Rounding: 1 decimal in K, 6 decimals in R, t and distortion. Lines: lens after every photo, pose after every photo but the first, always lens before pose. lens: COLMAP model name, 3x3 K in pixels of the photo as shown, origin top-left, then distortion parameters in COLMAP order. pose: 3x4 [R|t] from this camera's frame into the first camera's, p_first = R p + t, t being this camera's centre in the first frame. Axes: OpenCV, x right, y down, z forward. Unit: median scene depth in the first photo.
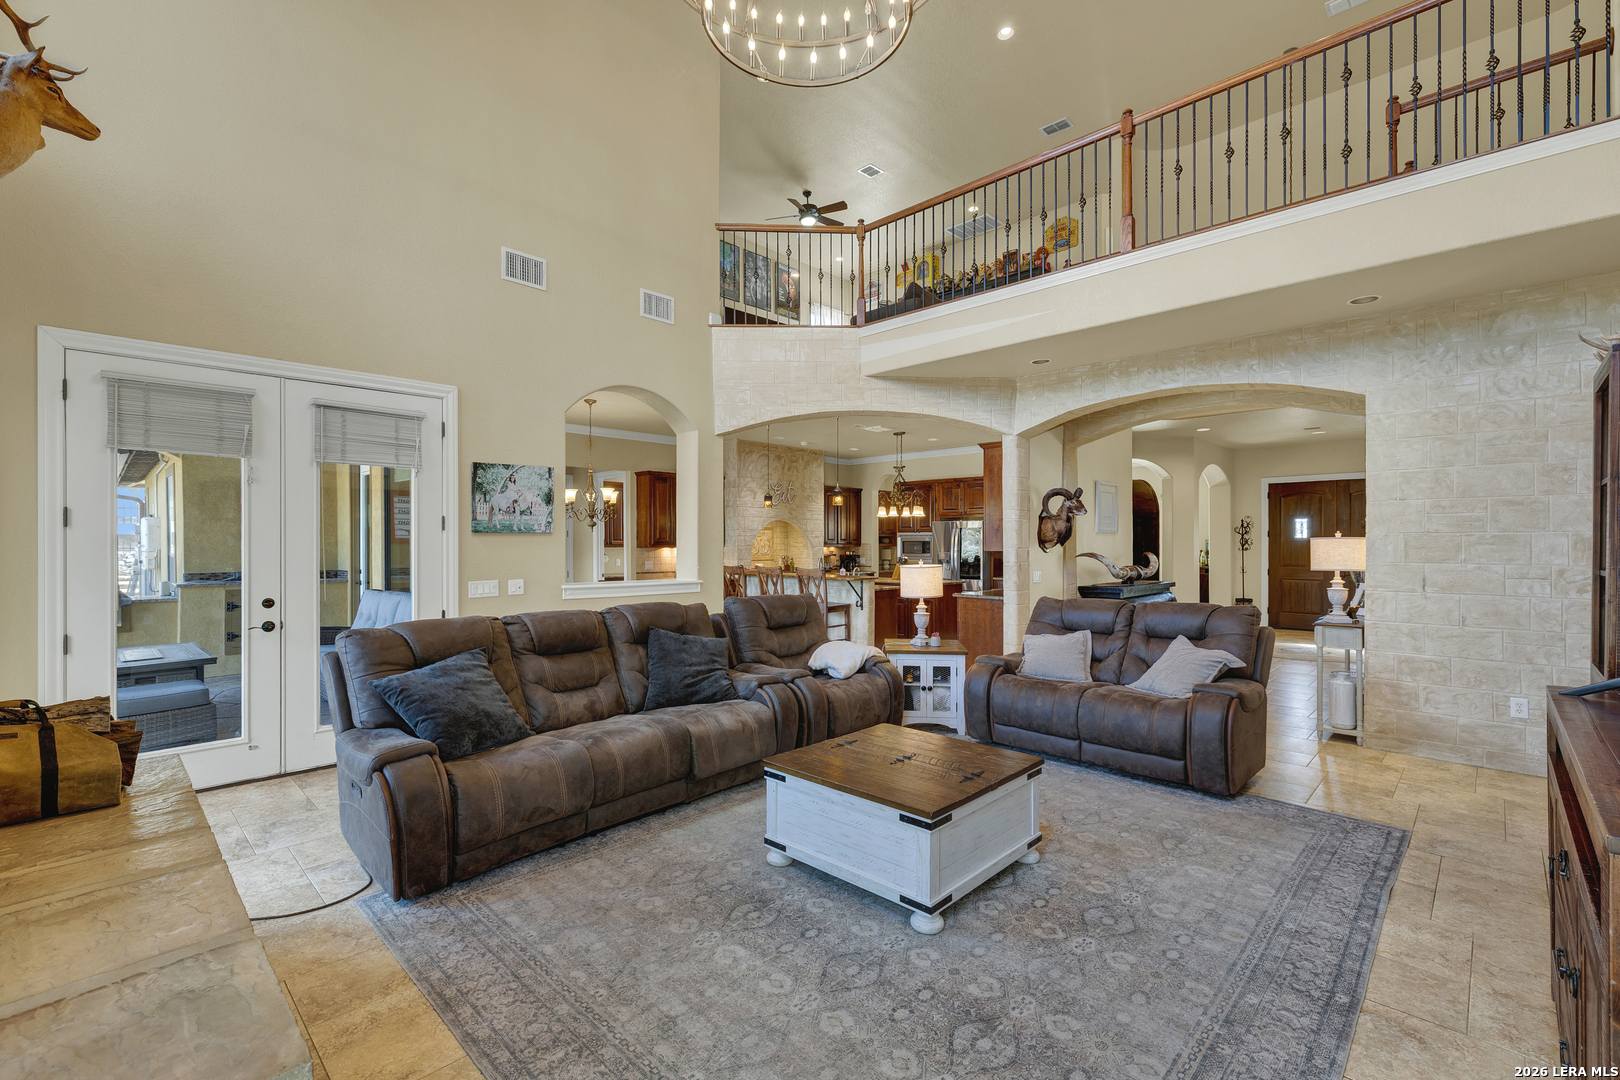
lens RADIAL K [[698.0, 0, 806.8], [0, 698.0, 545.0], [0, 0, 1]] dist [0.001585, 0.001061]
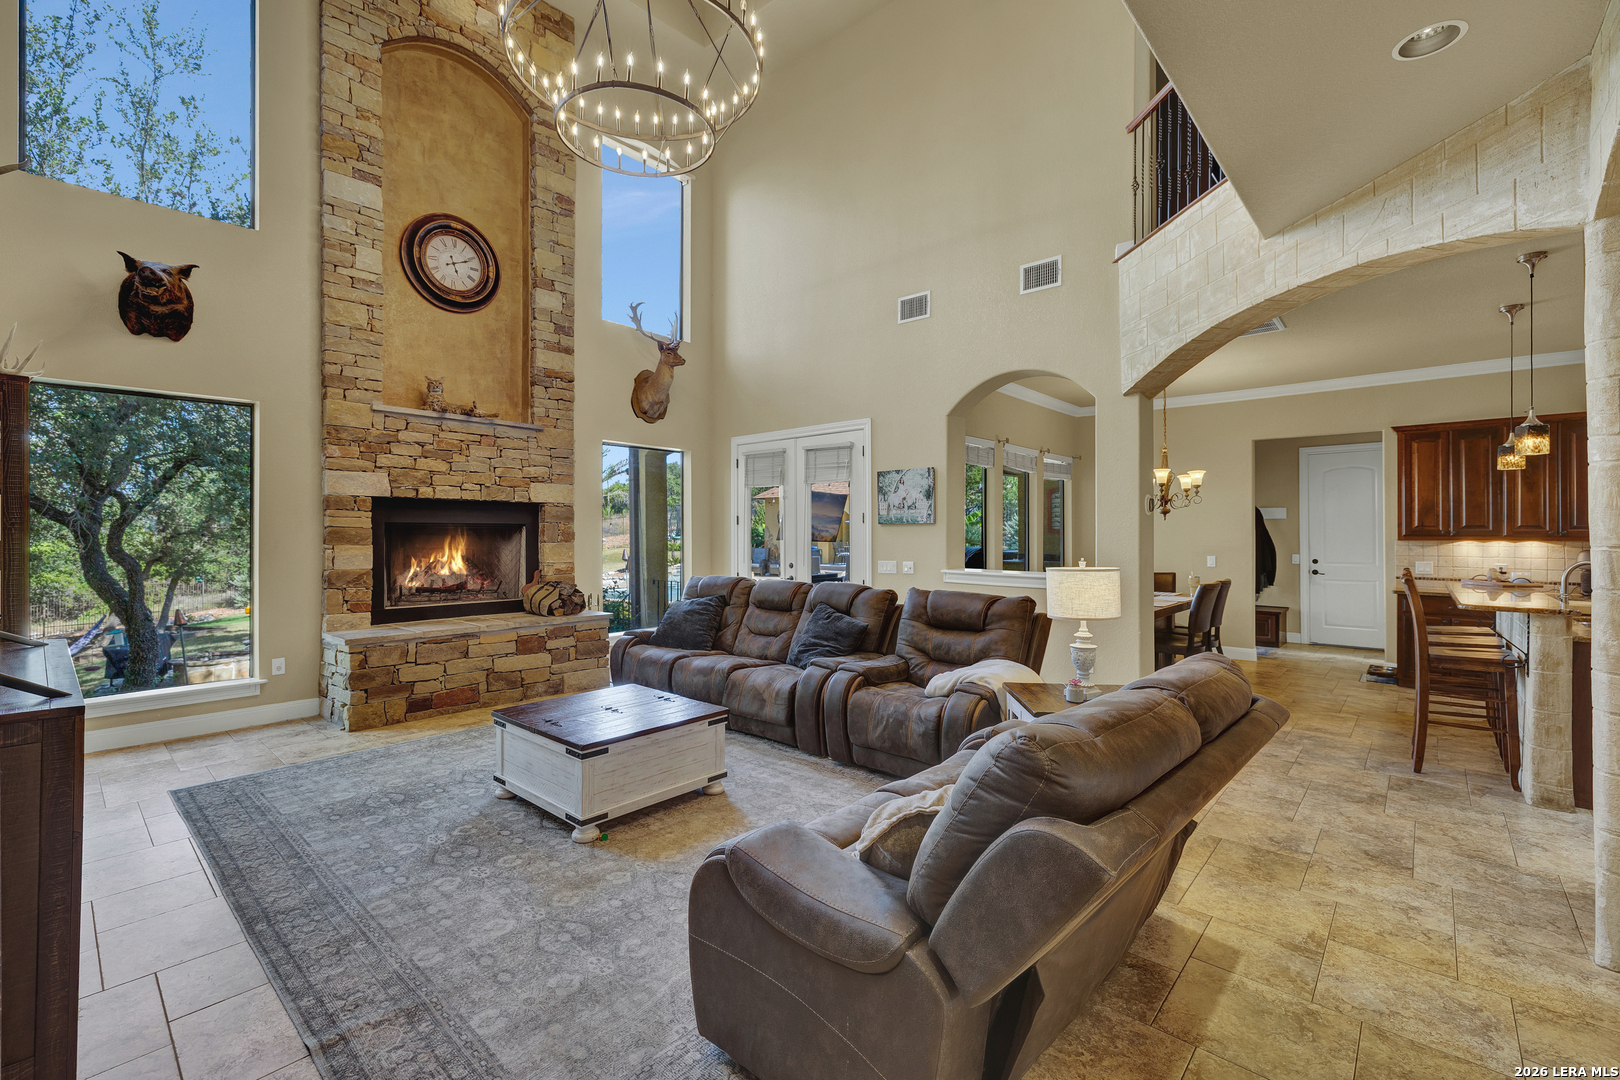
lens RADIAL K [[698.0, 0, 803.0], [0, 698.0, 526.9], [0, 0, 1]] dist [0.001585, 0.001061]
pose [[0.036899, -0.009354, -0.999275, 0.796052], [-0.005953, 0.999936, -0.009580, 0.000779], [0.999301, 0.006302, 0.036841, 0.752669]]
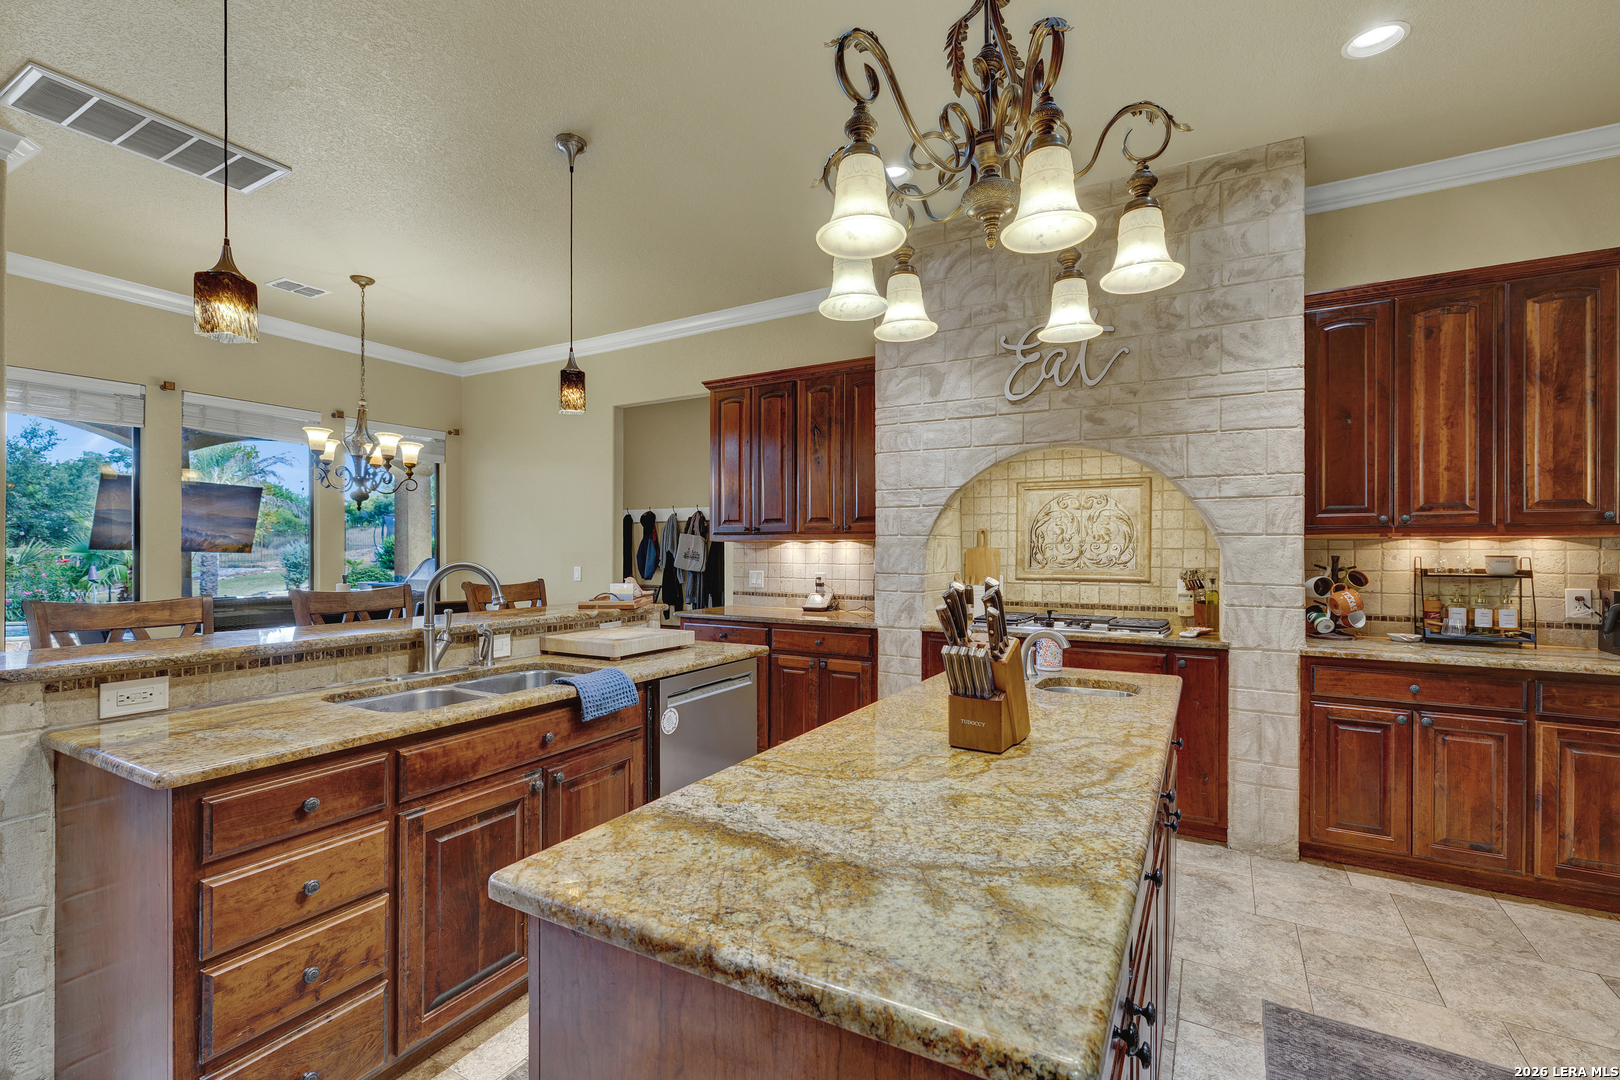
lens RADIAL K [[698.0, 0, 809.2], [0, 698.0, 551.1], [0, 0, 1]] dist [0.001585, 0.001061]
pose [[0.259827, 0.001022, -0.965655, 0.484920], [-0.002756, 0.999996, 0.000317, 0.018726], [0.965651, 0.002579, 0.259829, 1.761252]]
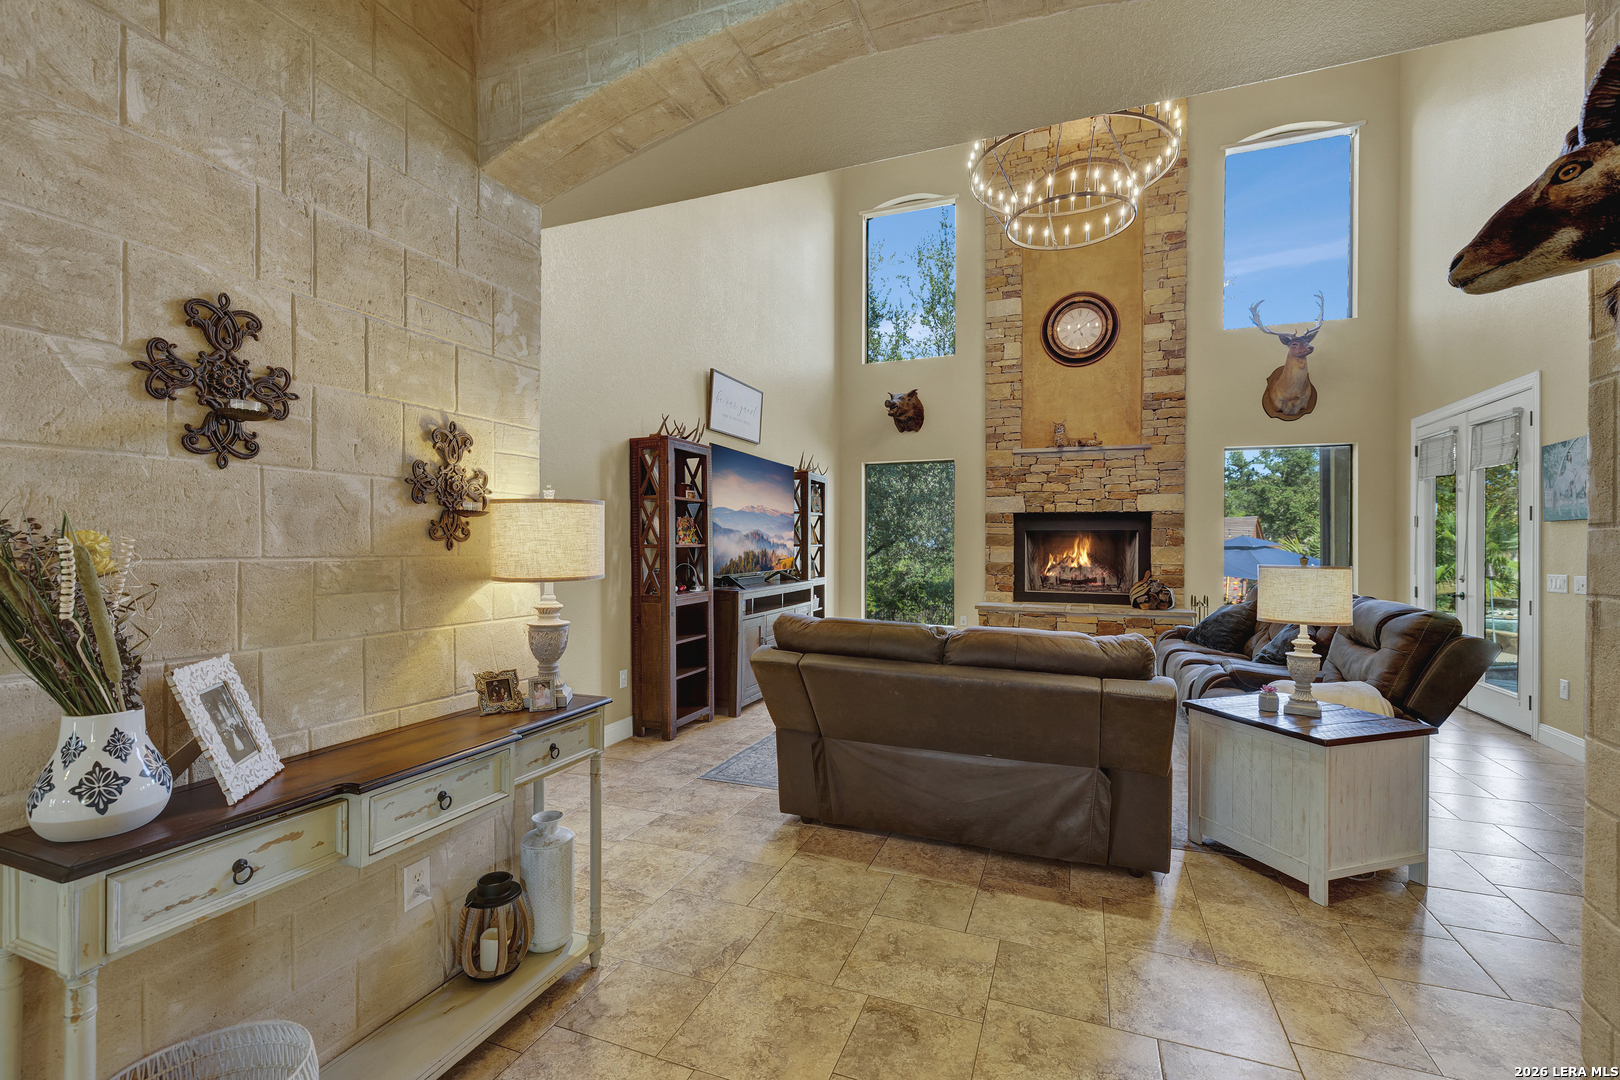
lens RADIAL K [[698.0, 0, 800.8], [0, 698.0, 553.7], [0, 0, 1]] dist [0.001585, 0.001061]
pose [[-0.919660, 0.000962, -0.392715, 0.754762], [-0.006556, 0.999820, 0.017802, 0.014631], [0.392662, 0.018946, -0.919488, 1.375897]]
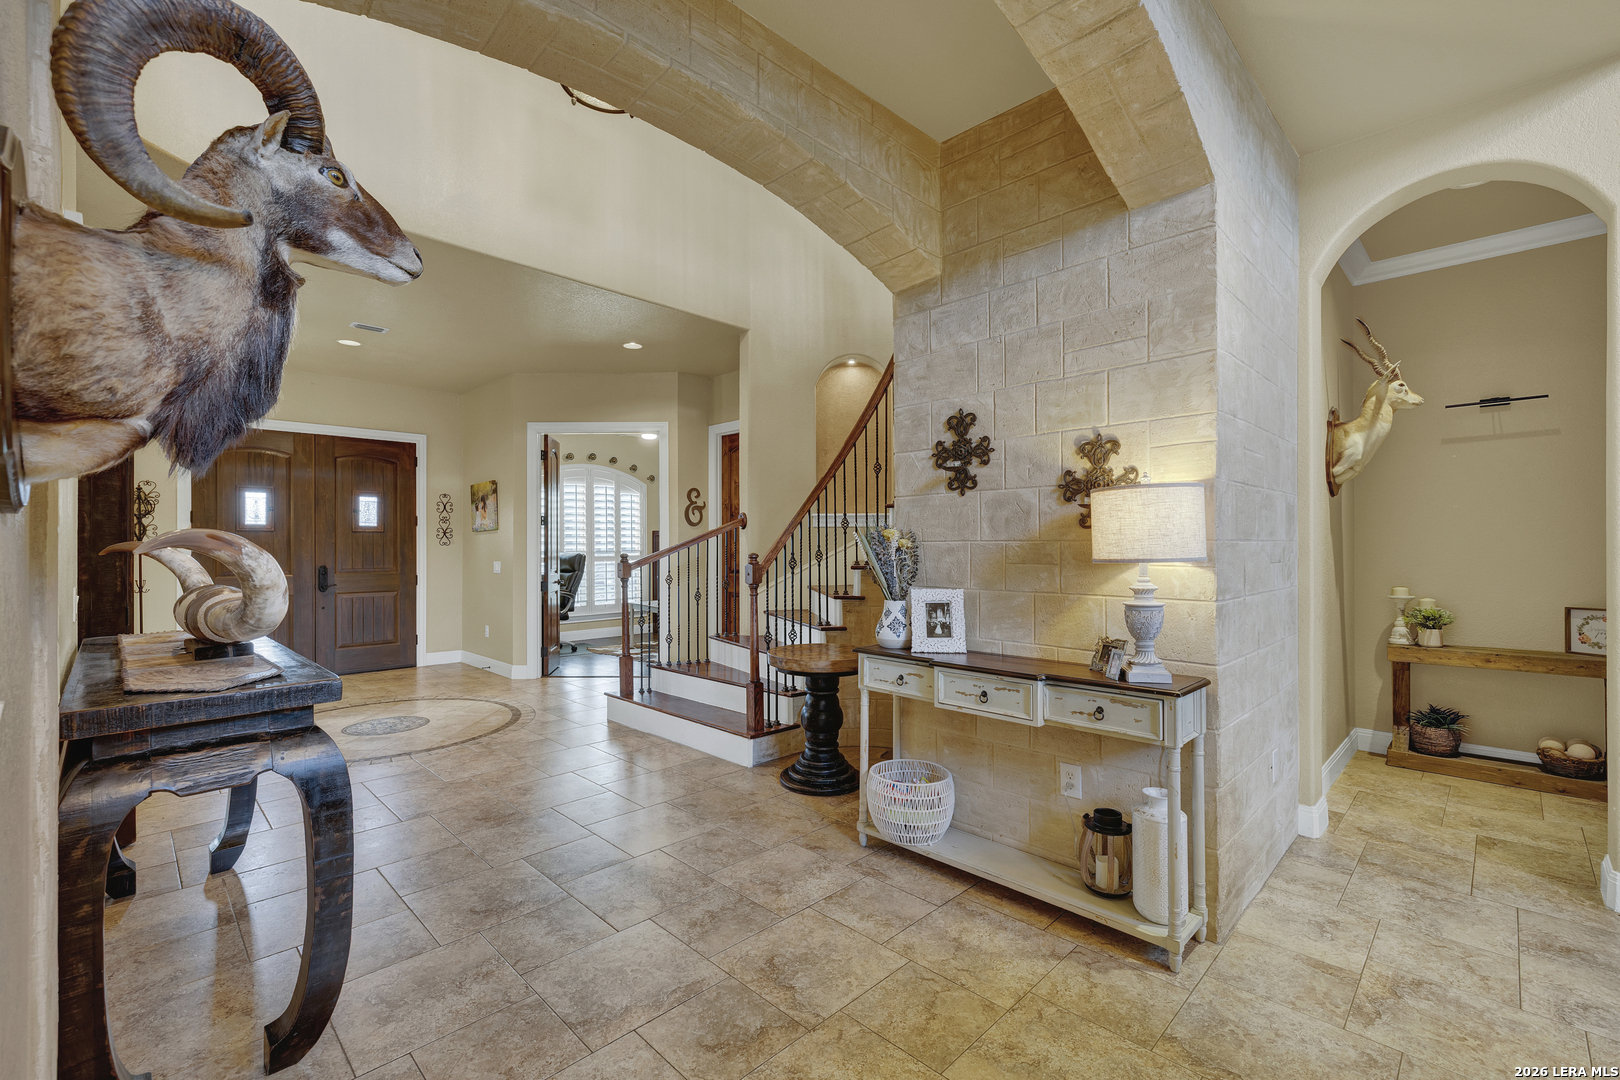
lens RADIAL K [[698.0, 0, 795.8], [0, 698.0, 541.9], [0, 0, 1]] dist [0.001585, 0.001061]
pose [[0.012327, 0.001891, 0.999922, 0.285386], [0.012256, 0.999923, -0.002042, 0.023573], [-0.999849, 0.012280, 0.012303, 1.147205]]
